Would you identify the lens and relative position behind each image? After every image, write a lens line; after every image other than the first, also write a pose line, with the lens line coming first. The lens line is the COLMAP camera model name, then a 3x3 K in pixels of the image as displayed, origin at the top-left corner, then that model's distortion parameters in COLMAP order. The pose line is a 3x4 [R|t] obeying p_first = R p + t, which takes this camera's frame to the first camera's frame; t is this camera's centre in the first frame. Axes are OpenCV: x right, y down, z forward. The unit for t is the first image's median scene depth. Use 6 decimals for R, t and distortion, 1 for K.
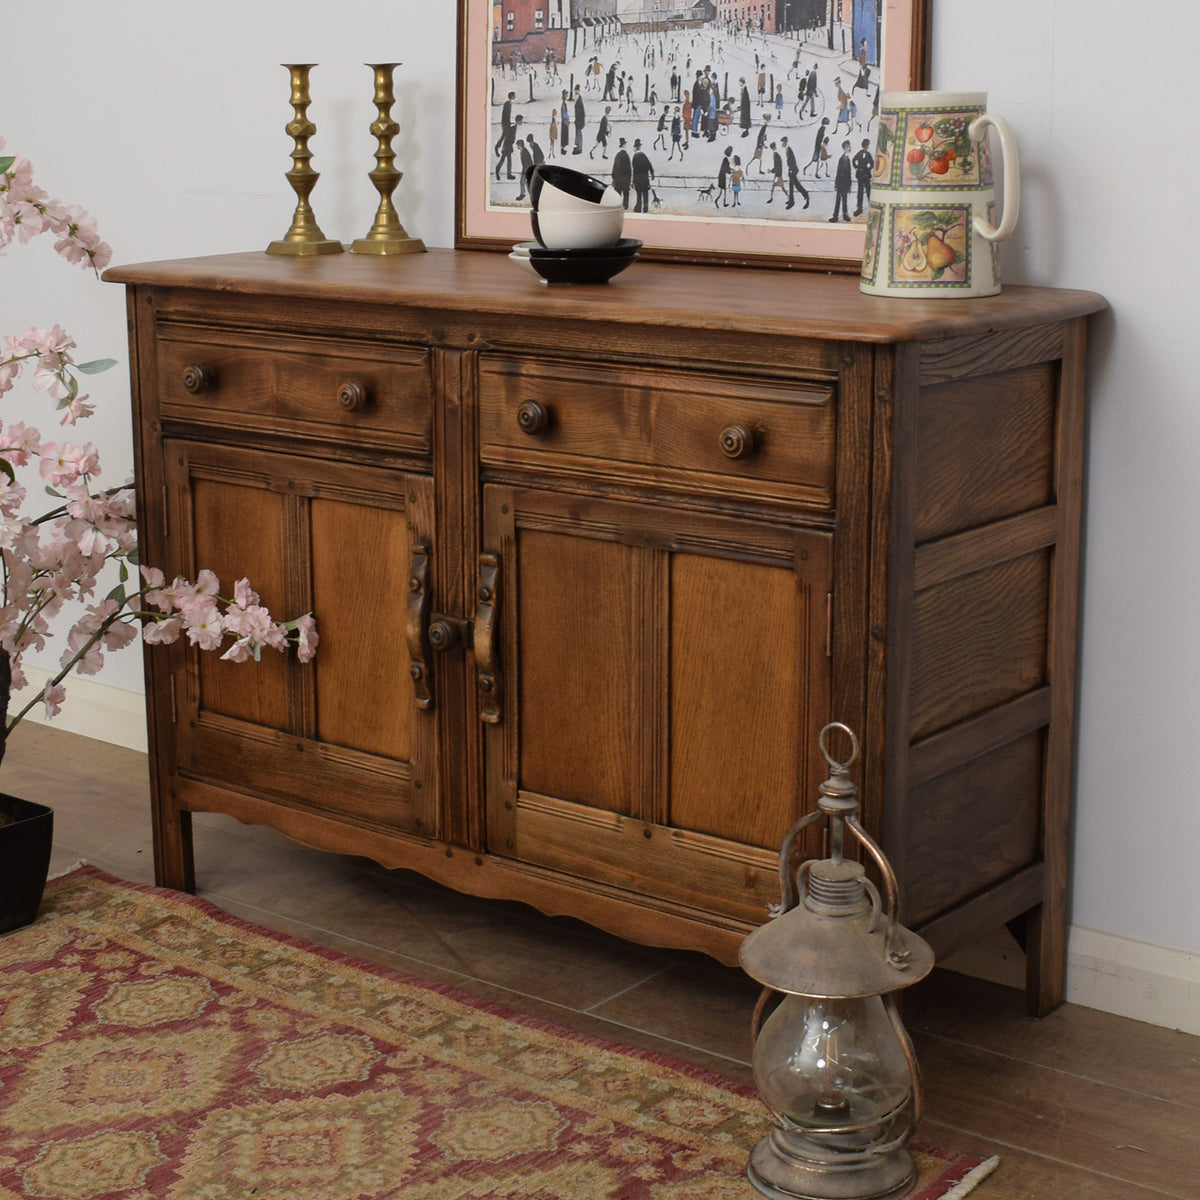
lens RADIAL K [[2303.8, 0, 602.8], [0, 2303.8, 532.3], [0, 0, 1]] dist [-0.073196, -0.152374]
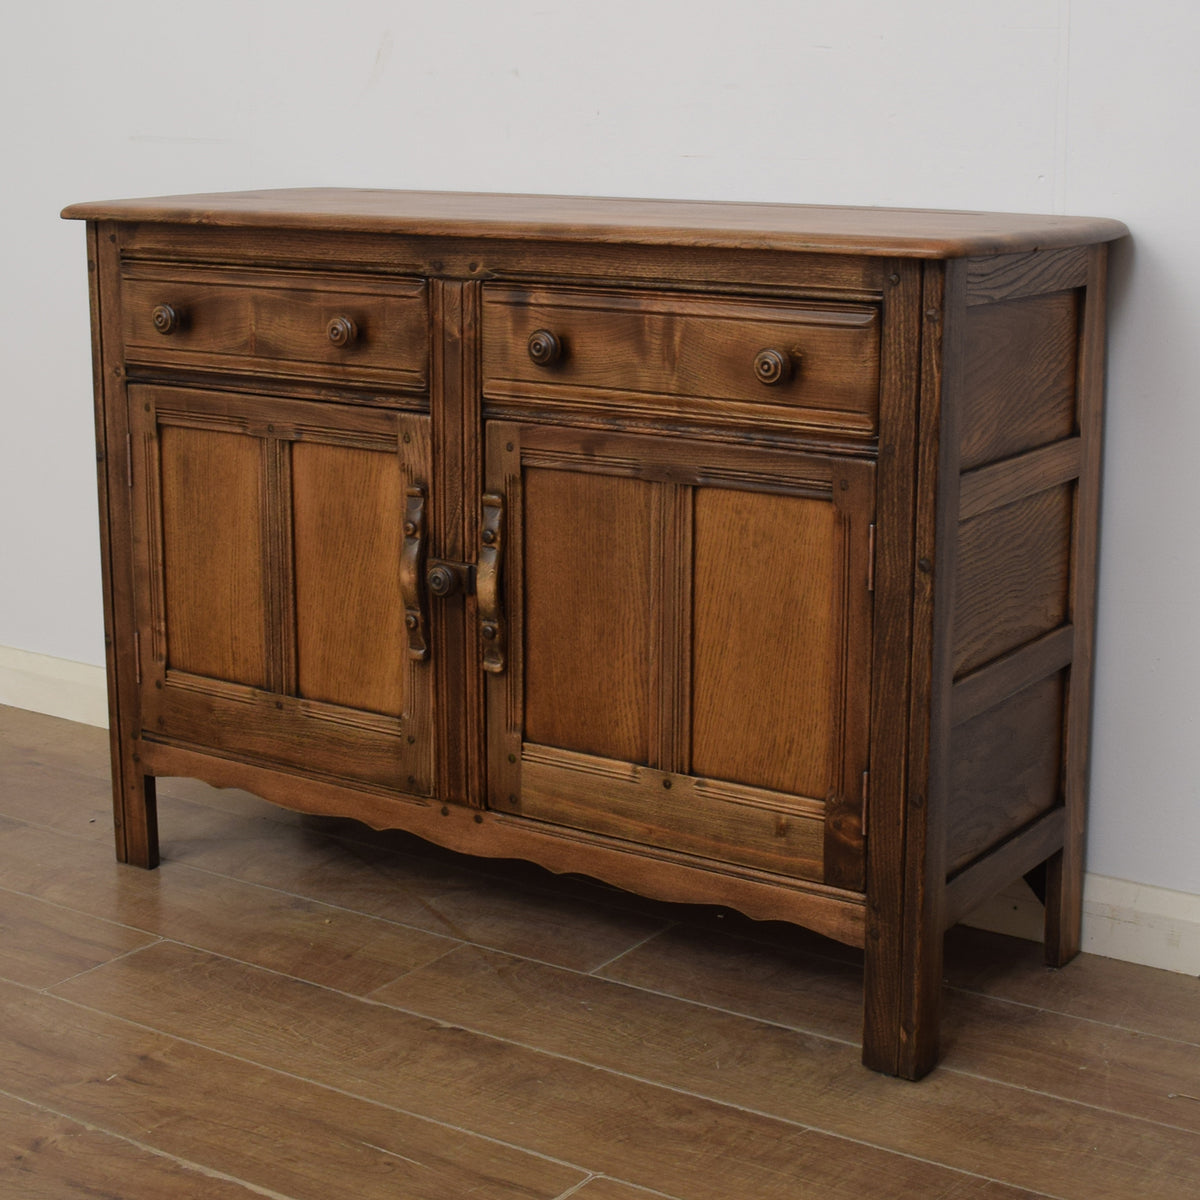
lens RADIAL K [[2217.9, 0, 600.6], [0, 2217.9, 509.5], [0, 0, 1]] dist [-0.071067, -0.134919]
pose [[0.996975, -0.010132, 0.077063, -0.075578], [0.010858, 0.999900, -0.009013, 0.024436], [-0.076964, 0.009823, 0.996986, 0.081616]]
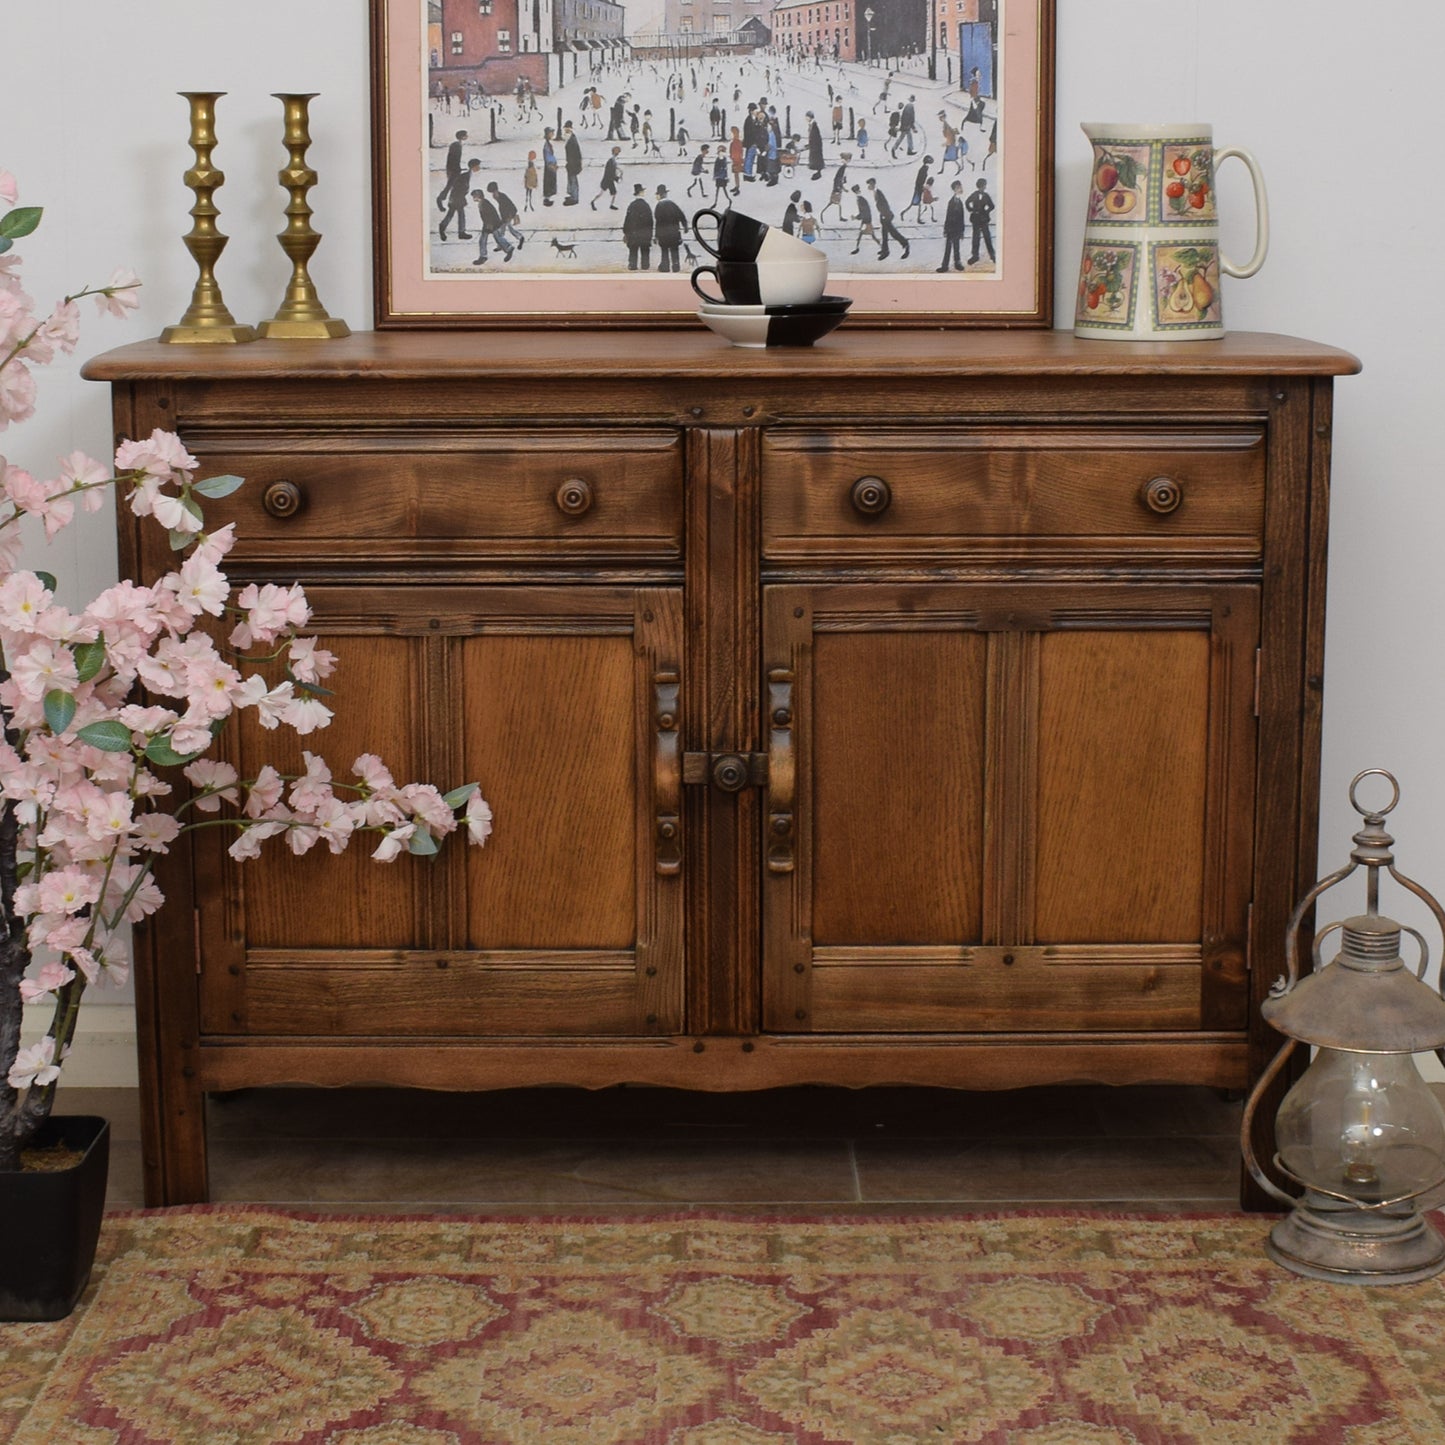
lens RADIAL K [[2947.0, 0, 718.3], [0, 2947.0, 673.4], [0, 0, 1]] dist [-0.061862, -0.274843]
pose [[0.781707, -0.103881, 0.614933, -0.725790], [0.123422, 0.992296, 0.010734, -0.003055], [-0.611311, 0.067505, 0.788506, 0.168676]]
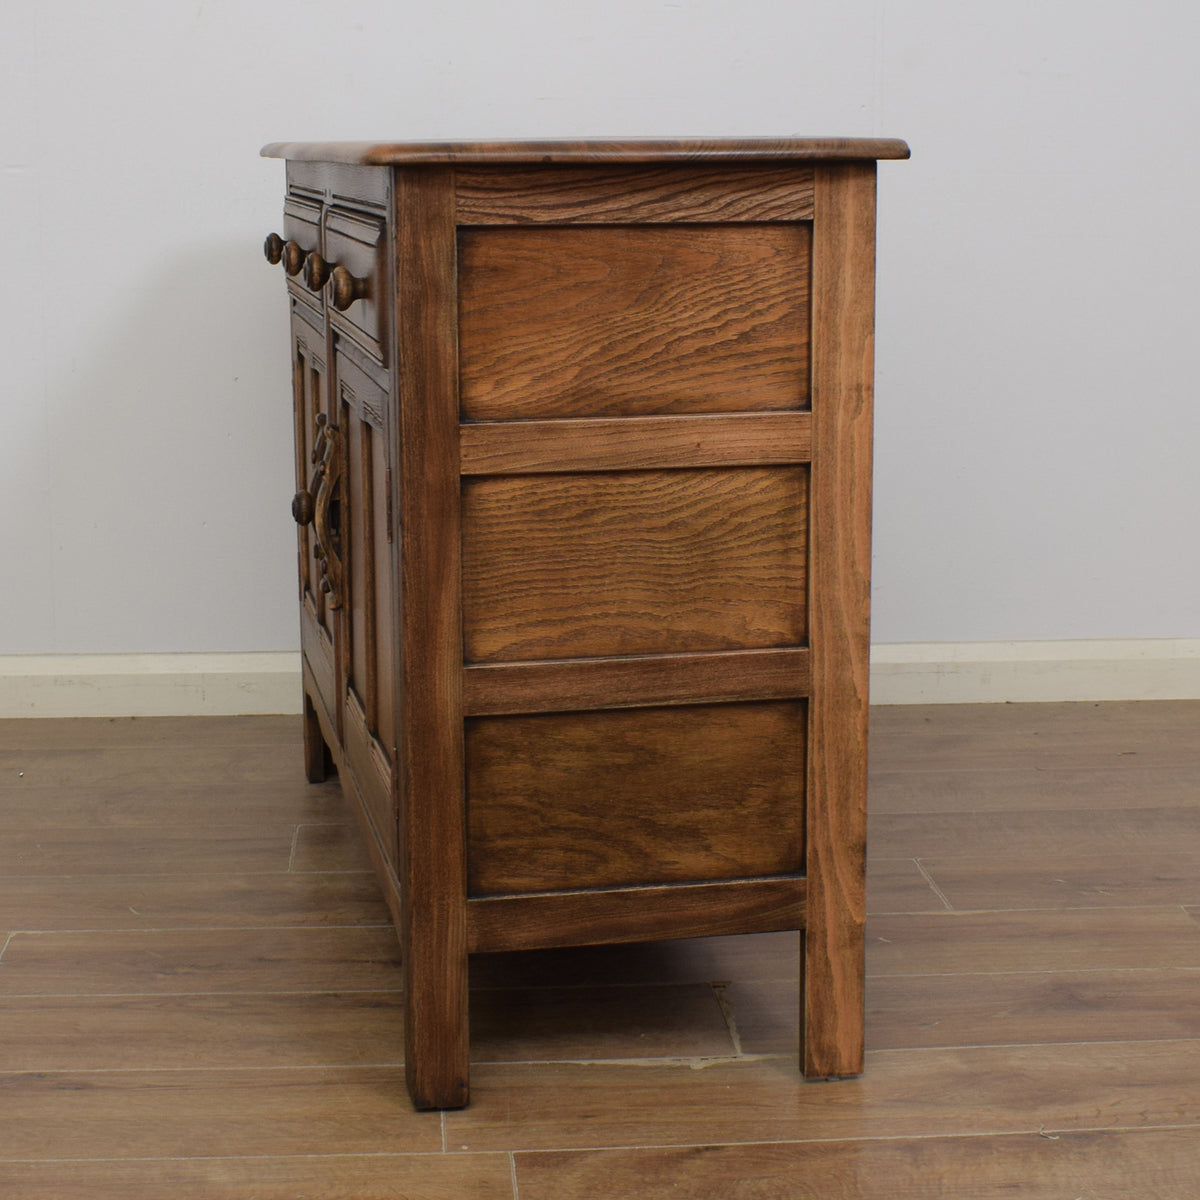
lens RADIAL K [[2399.8, 0, 600.0], [0, 2399.8, 600.0], [0, 0, 1]] dist [-0.065288, -0.227191]
pose [[0.746263, 0.120048, -0.654736, 0.666102], [-0.122902, 0.991542, 0.041718, 0.025248], [0.654206, 0.049336, 0.754705, 0.341353]]
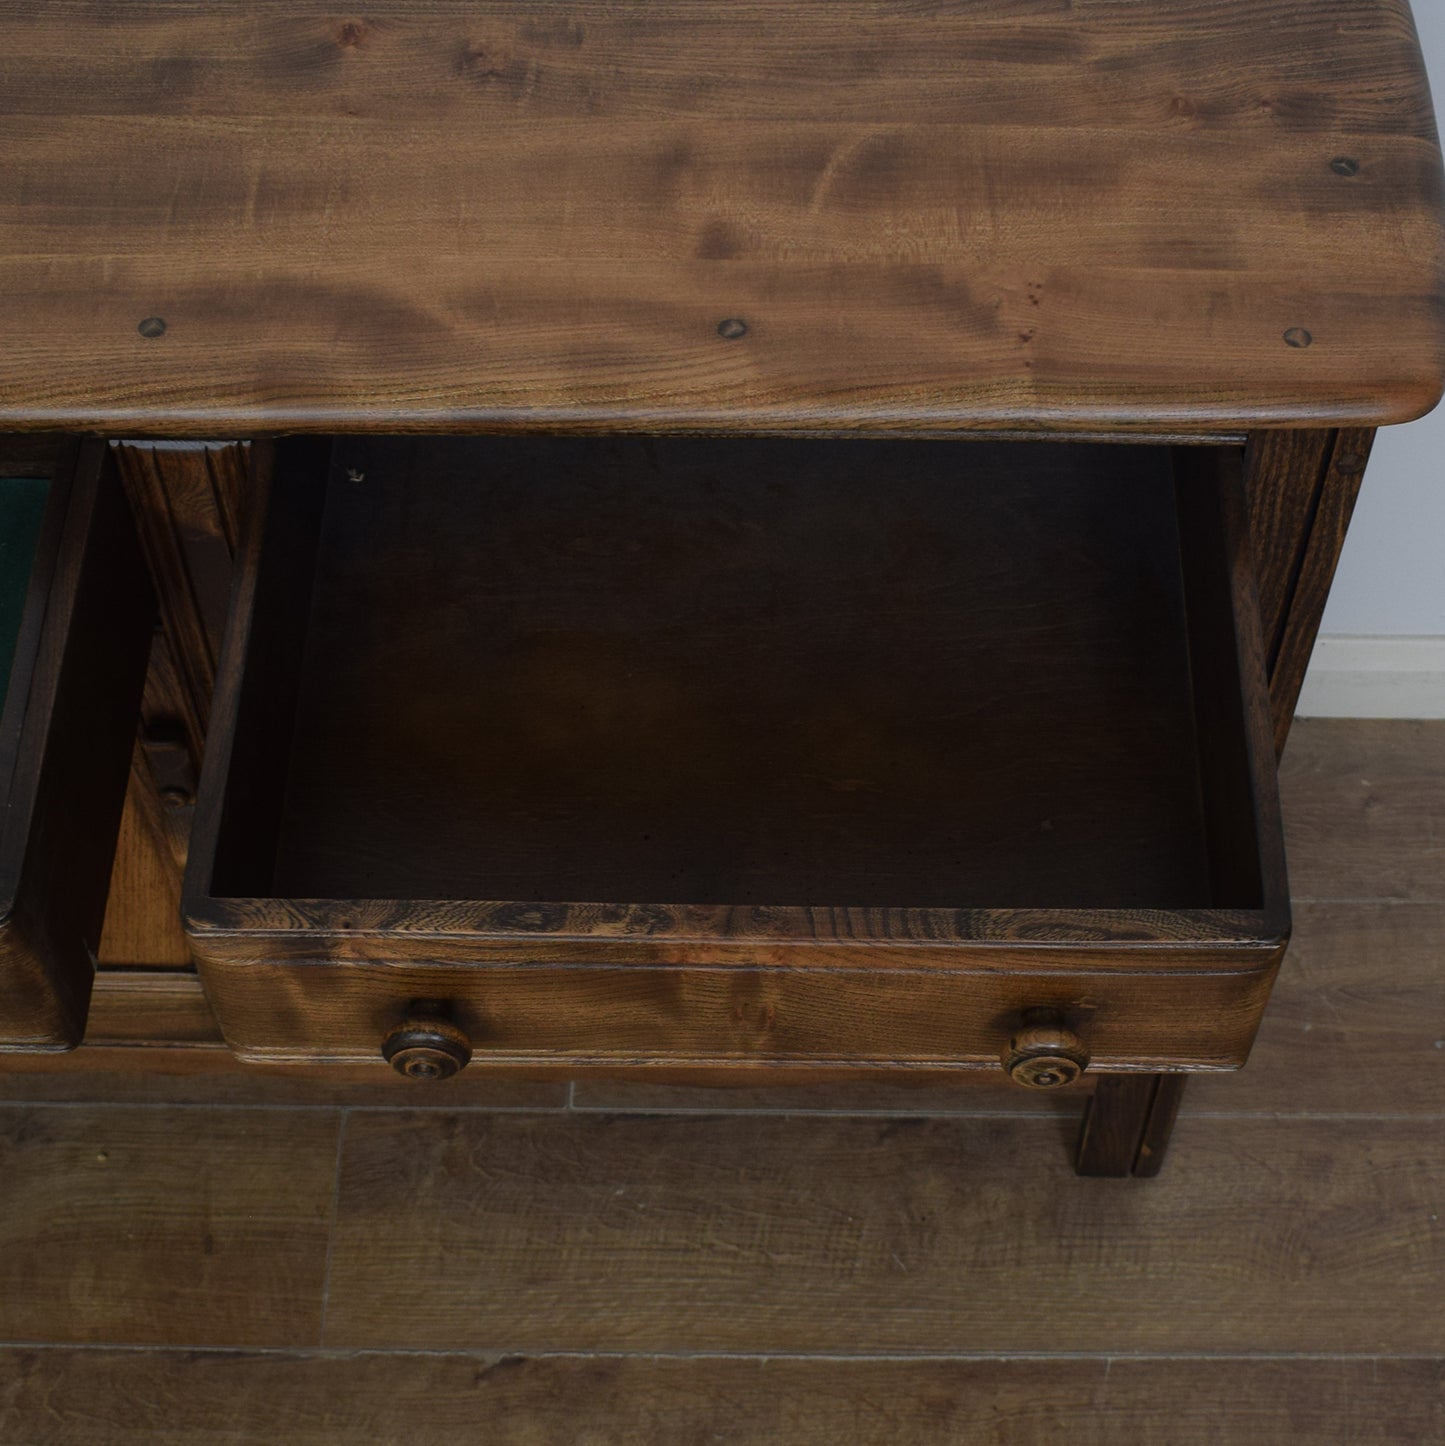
lens RADIAL K [[2557.1, 0, 768.2], [0, 2557.1, 900.5], [0, 0, 1]] dist [-0.071193, -0.144147]
pose [[0.789839, -0.513031, 0.336087, -0.180156], [0.115676, 0.662760, 0.739843, -0.359131], [-0.602307, -0.545480, 0.582819, 0.610626]]
